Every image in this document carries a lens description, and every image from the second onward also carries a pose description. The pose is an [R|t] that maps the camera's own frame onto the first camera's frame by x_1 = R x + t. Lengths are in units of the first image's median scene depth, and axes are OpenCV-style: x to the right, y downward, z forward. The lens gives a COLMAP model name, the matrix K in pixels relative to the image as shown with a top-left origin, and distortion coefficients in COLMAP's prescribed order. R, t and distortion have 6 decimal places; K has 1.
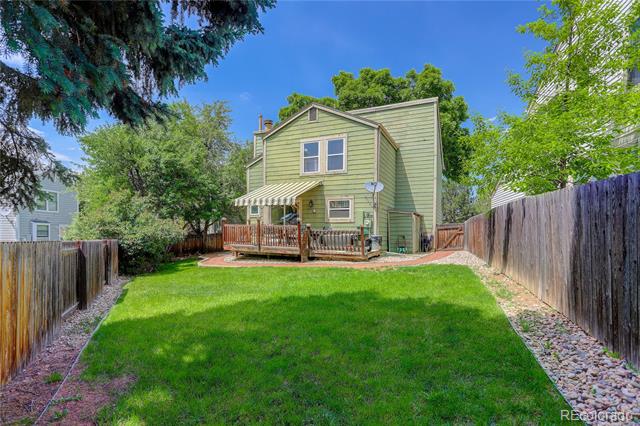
lens RADIAL K [[311.7, 0, 318.0], [0, 311.7, 217.3], [0, 0, 1]] dist [-0.003142, 0.002155]
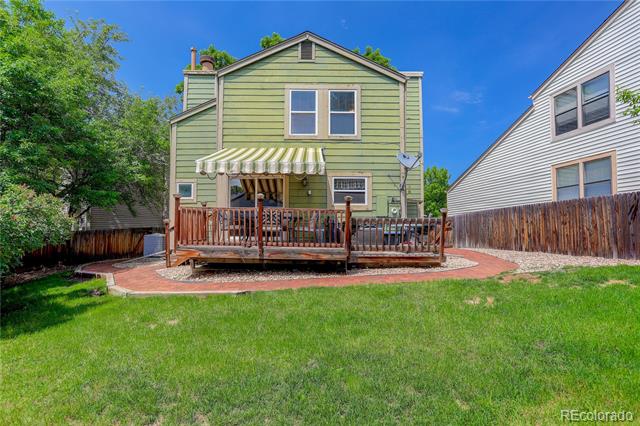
lens RADIAL K [[311.7, 0, 321.6], [0, 311.7, 208.6], [0, 0, 1]] dist [-0.003142, 0.002155]
pose [[0.910888, 0.030766, 0.411506, -0.261986], [-0.018311, 0.999248, -0.034175, 0.036064], [-0.412248, 0.023595, 0.910766, 0.392342]]
